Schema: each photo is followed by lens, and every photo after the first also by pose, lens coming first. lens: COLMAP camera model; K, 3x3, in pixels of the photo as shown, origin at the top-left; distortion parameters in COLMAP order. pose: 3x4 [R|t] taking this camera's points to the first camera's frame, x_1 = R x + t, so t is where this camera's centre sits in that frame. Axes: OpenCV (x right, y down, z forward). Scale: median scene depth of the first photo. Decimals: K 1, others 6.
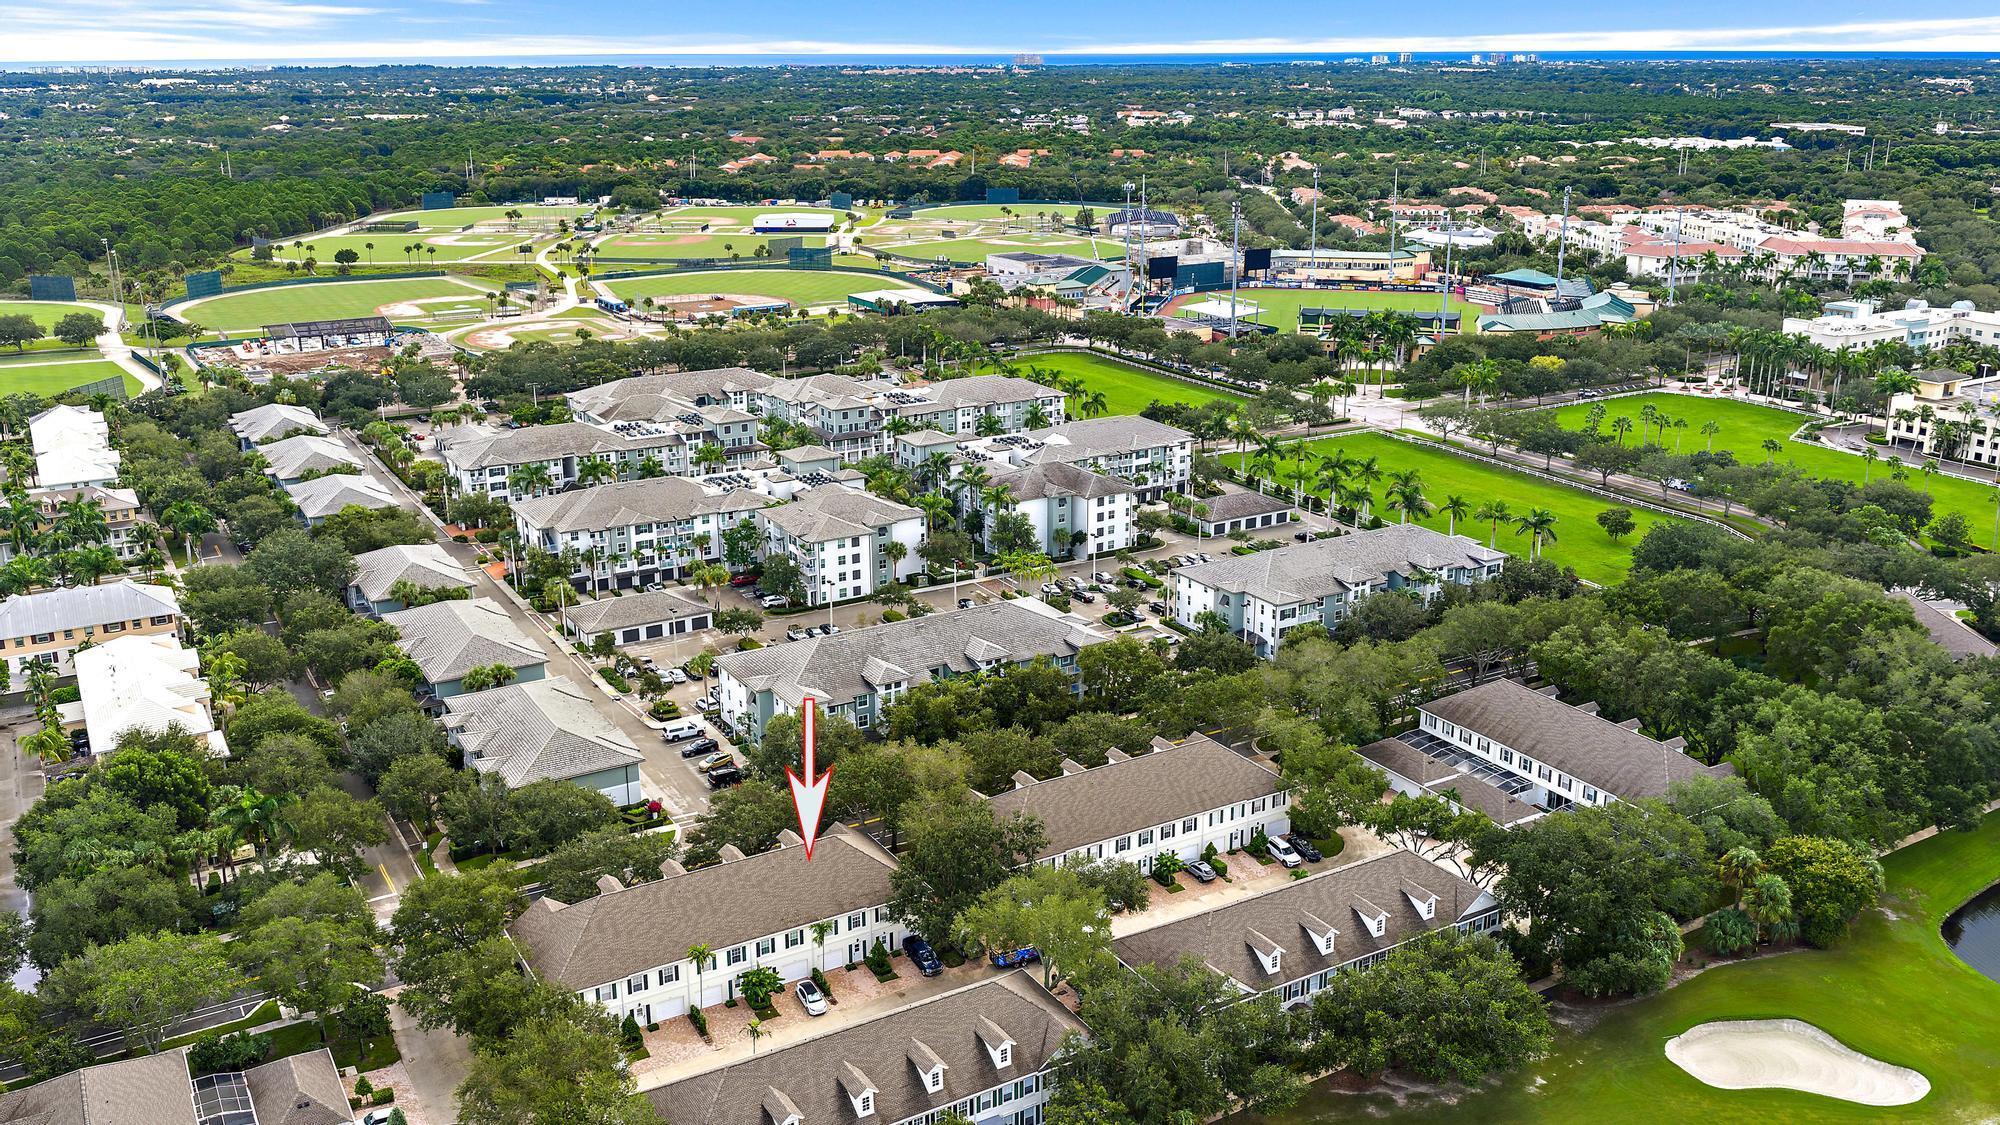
lens RADIAL K [[1667.1, 0, 1000.0], [0, 1667.1, 562.5], [0, 0, 1]] dist [0.032264, -0.069709]
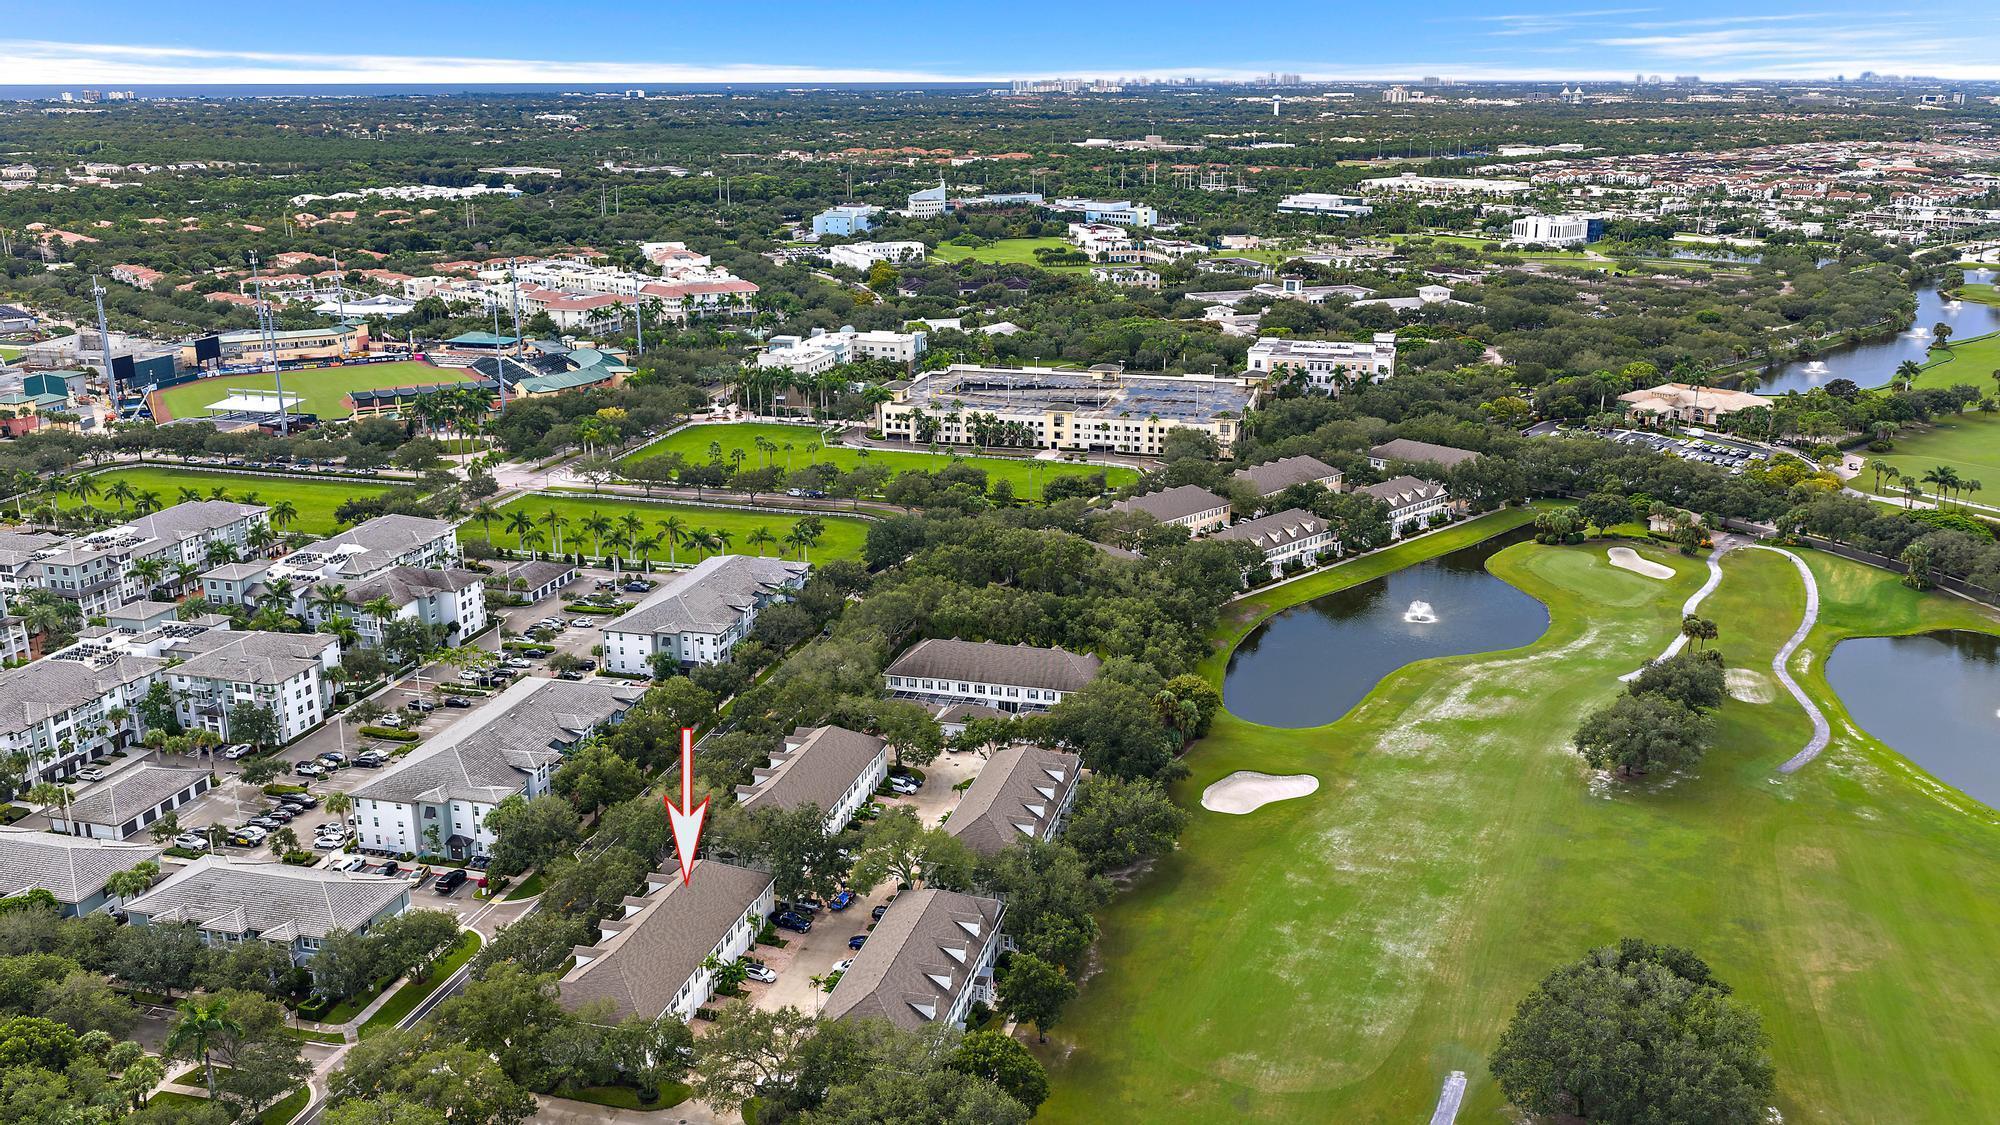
lens RADIAL K [[1667.1, 0, 1000.0], [0, 1667.1, 562.5], [0, 0, 1]] dist [0.032264, -0.069709]
pose [[0.707200, -0.197002, 0.679012, -0.440667], [0.207103, 0.975990, 0.067464, -0.056790], [-0.676000, 0.092915, 0.731020, -0.065438]]
